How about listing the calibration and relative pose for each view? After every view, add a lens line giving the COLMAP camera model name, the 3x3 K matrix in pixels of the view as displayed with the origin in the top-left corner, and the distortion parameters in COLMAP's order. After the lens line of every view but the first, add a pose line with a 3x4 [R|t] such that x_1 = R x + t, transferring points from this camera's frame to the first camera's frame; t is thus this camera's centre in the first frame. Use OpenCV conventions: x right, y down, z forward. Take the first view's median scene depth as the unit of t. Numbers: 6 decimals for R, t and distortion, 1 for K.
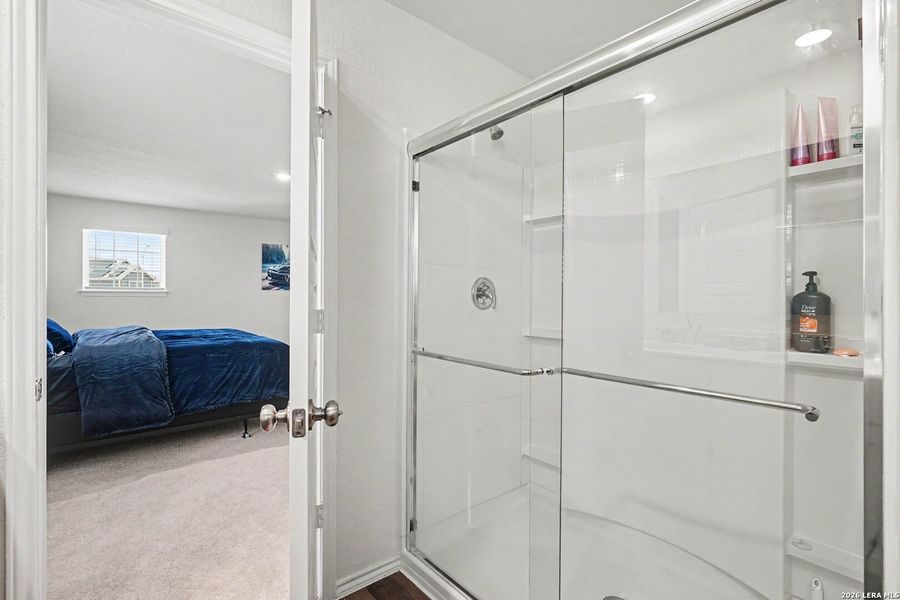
lens RADIAL K [[415.2, 0, 446.8], [0, 415.2, 291.6], [0, 0, 1]] dist [-0.002889, 0.000951]
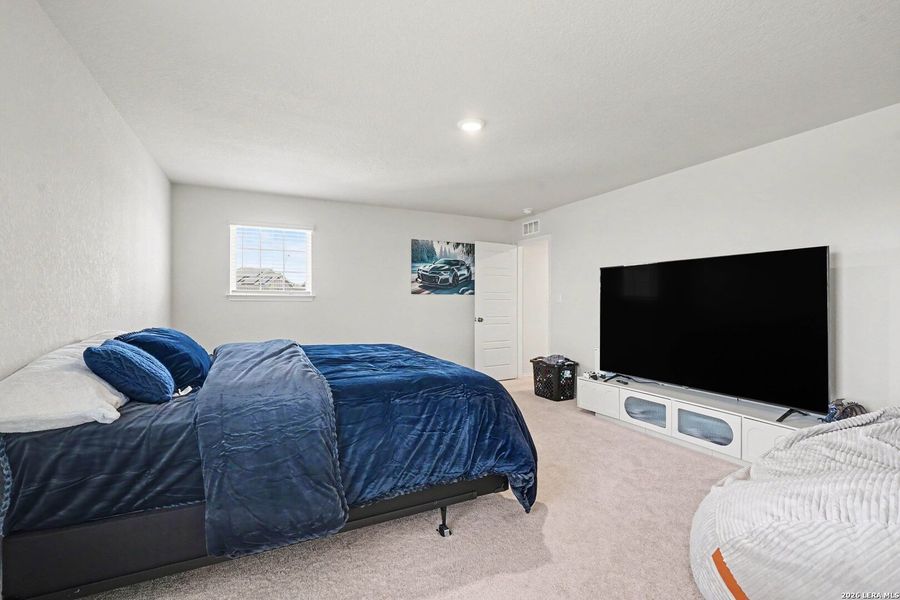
lens RADIAL K [[410.2, 0, 450.0], [0, 410.2, 300.0], [0, 0, 1]] dist [-0.005847, 0.000295]
pose [[0.969337, 0.002066, -0.245727, -0.343196], [-0.000254, 0.999973, 0.007403, 0.003777], [0.245736, -0.007114, 0.969311, 0.441003]]
